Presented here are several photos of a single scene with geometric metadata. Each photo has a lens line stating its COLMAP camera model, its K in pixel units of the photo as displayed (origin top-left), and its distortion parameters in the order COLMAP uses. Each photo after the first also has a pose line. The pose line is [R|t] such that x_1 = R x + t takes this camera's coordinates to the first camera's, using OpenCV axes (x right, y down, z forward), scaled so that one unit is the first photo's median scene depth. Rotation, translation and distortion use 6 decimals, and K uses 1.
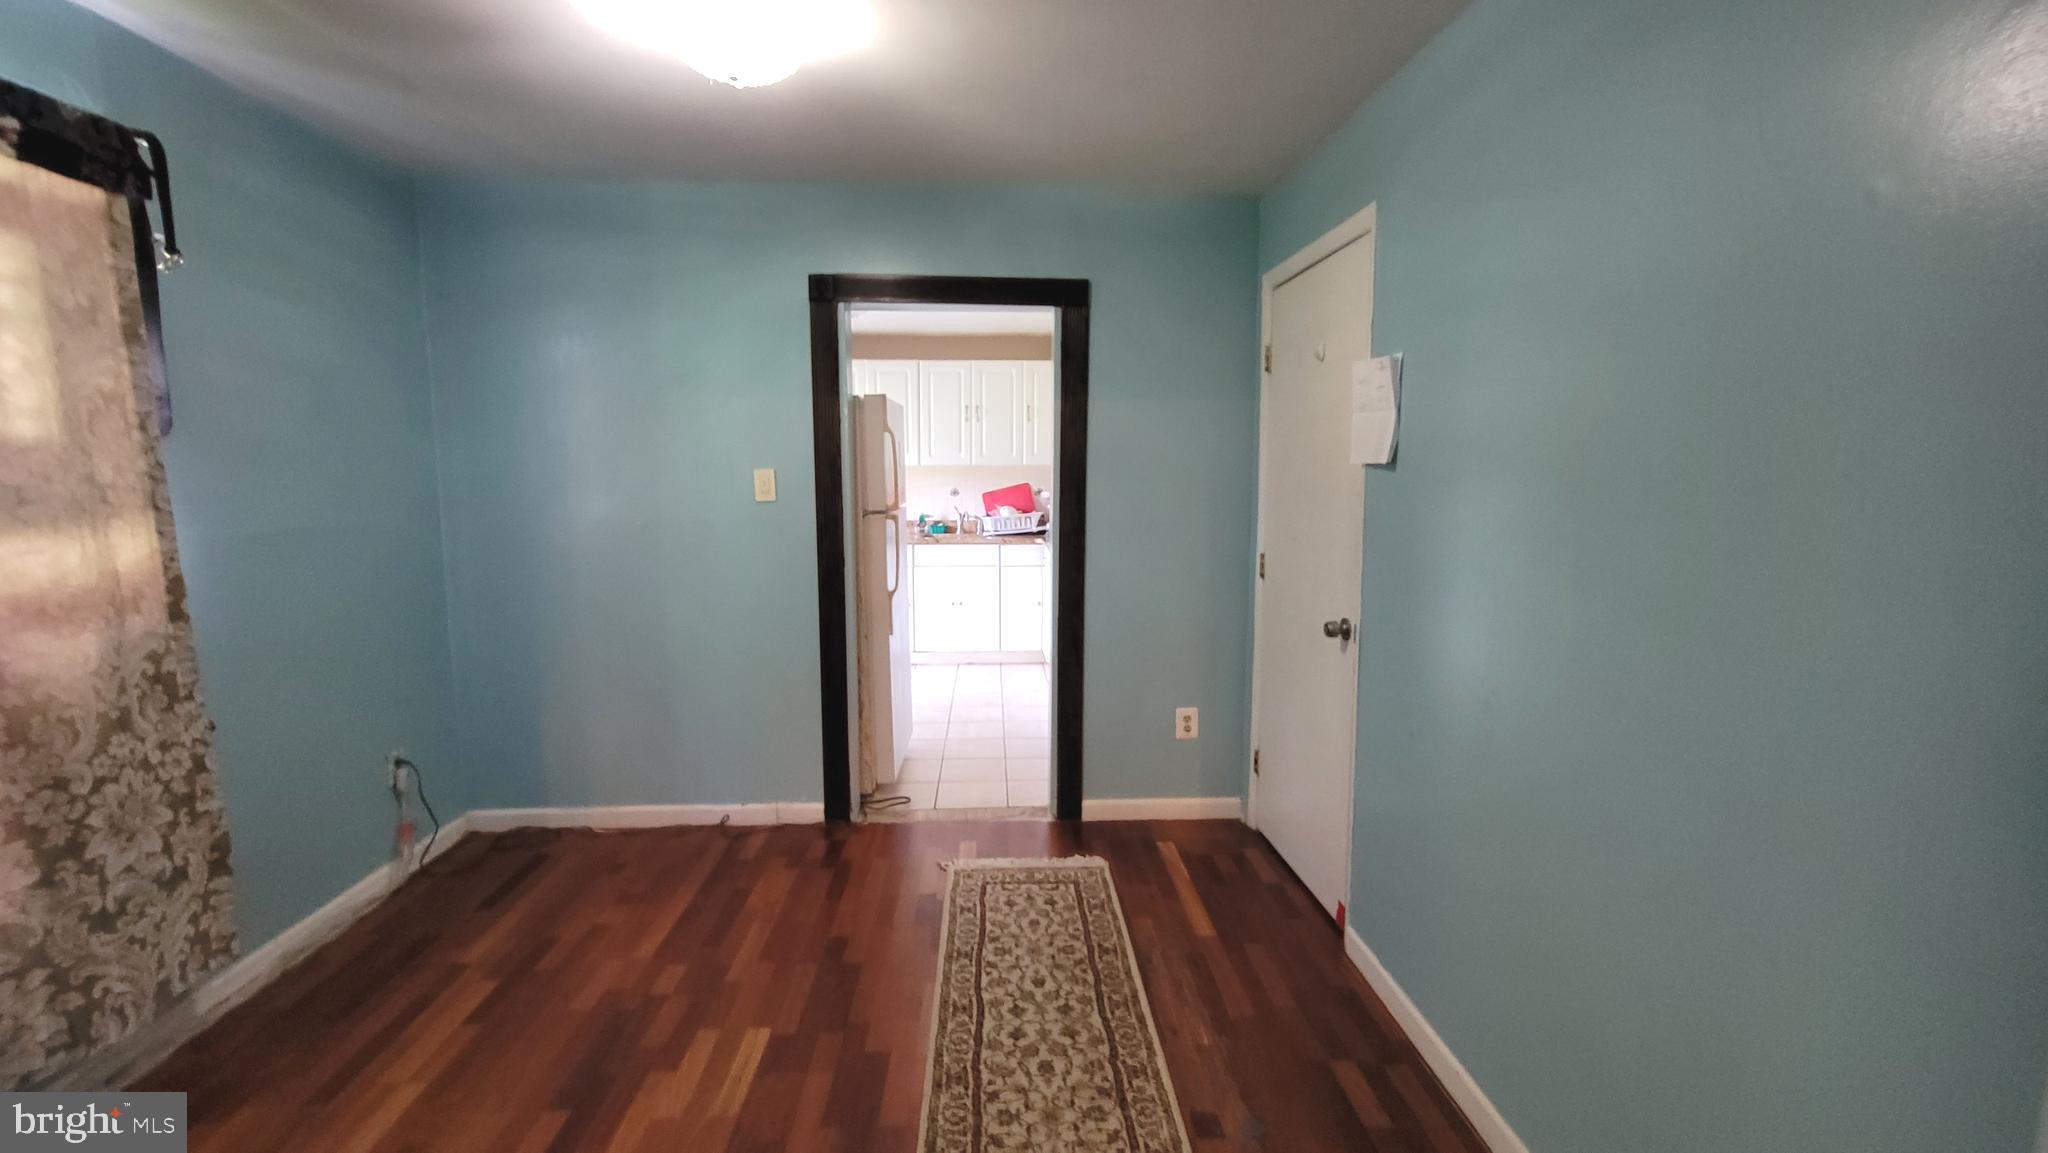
lens RADIAL K [[834.8, 0, 1024.0], [0, 834.8, 576.5], [0, 0, 1]] dist [-0.002078, 0.000469]
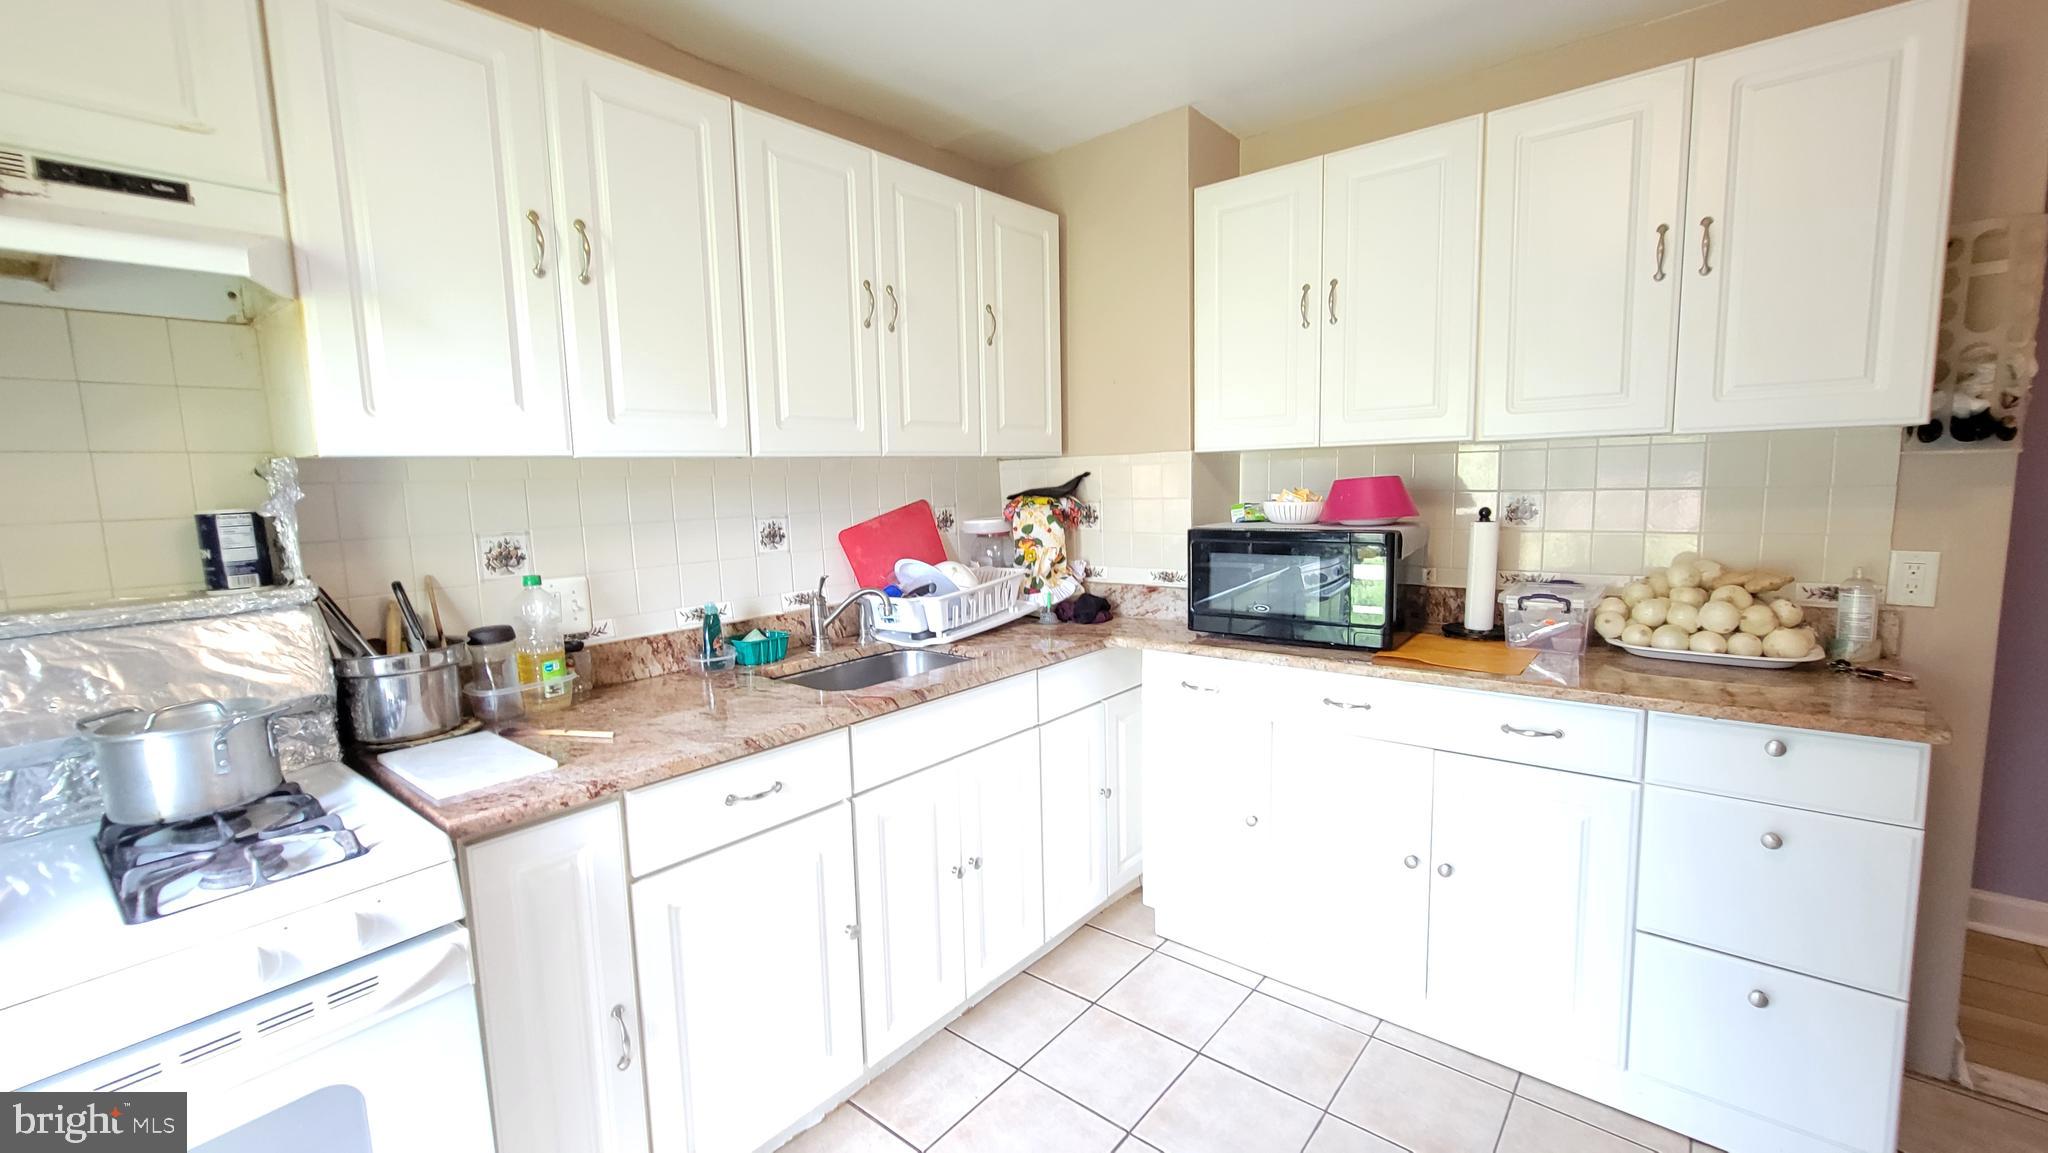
lens RADIAL K [[834.8, 0, 1024.0], [0, 834.8, 576.5], [0, 0, 1]] dist [-0.002078, 0.000469]
pose [[0.674991, -0.110386, 0.729522, -0.279747], [0.121657, 0.991863, 0.037519, -0.086505], [-0.727727, 0.063426, 0.682928, 0.703151]]
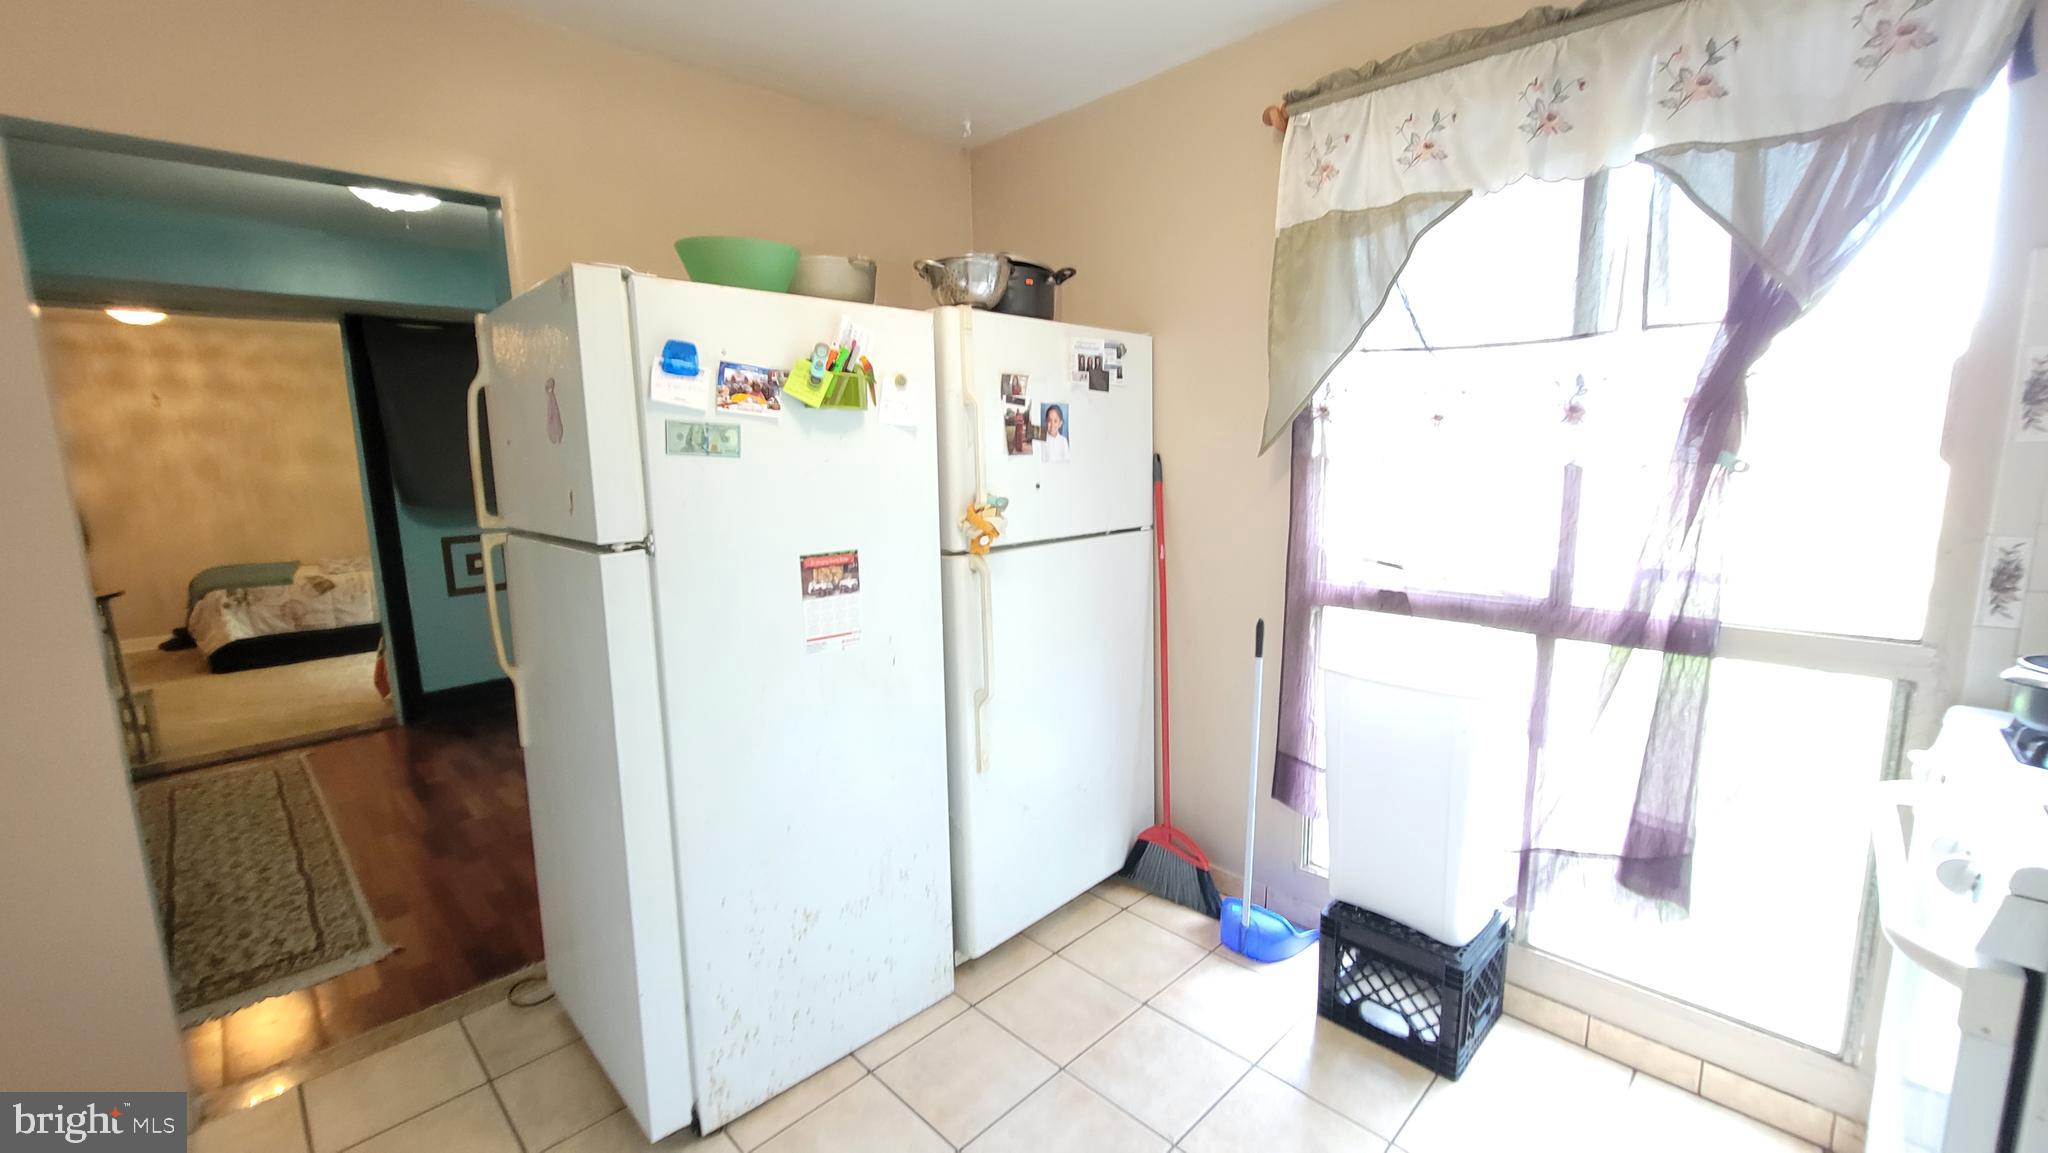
lens RADIAL K [[834.8, 0, 1024.0], [0, 834.8, 576.5], [0, 0, 1]] dist [-0.002078, 0.000469]
pose [[-0.736715, 0.117566, -0.665905, -0.024332], [-0.066238, 0.967487, 0.244093, -0.112094], [0.672951, 0.223935, -0.704975, 0.896490]]
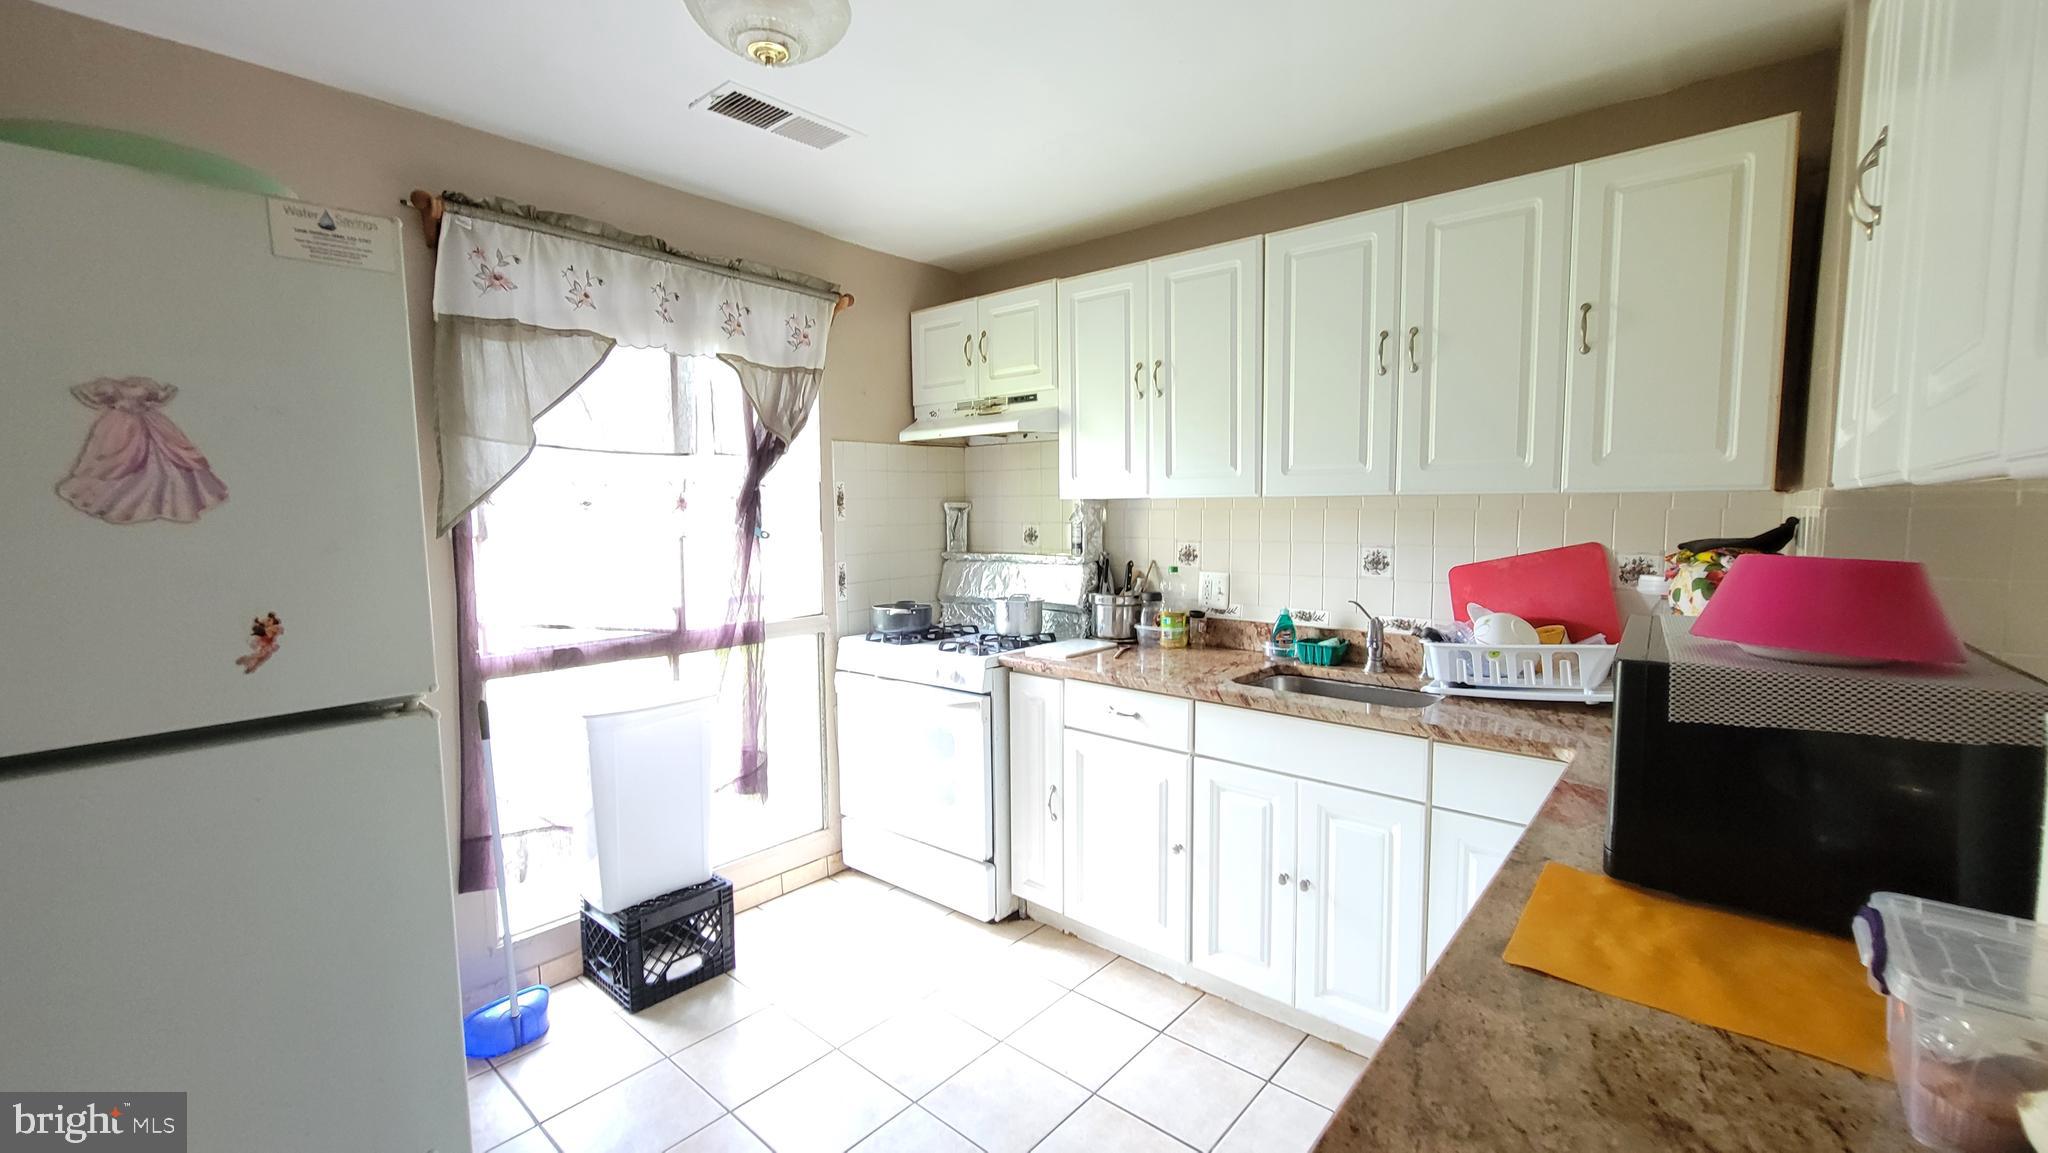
lens RADIAL K [[834.8, 0, 1024.0], [0, 834.8, 576.5], [0, 0, 1]] dist [-0.002078, 0.000469]
pose [[0.727187, 0.050125, -0.684606, 0.070502], [-0.075795, 0.997095, -0.007505, -0.080812], [0.682242, 0.057347, 0.728874, 0.612701]]
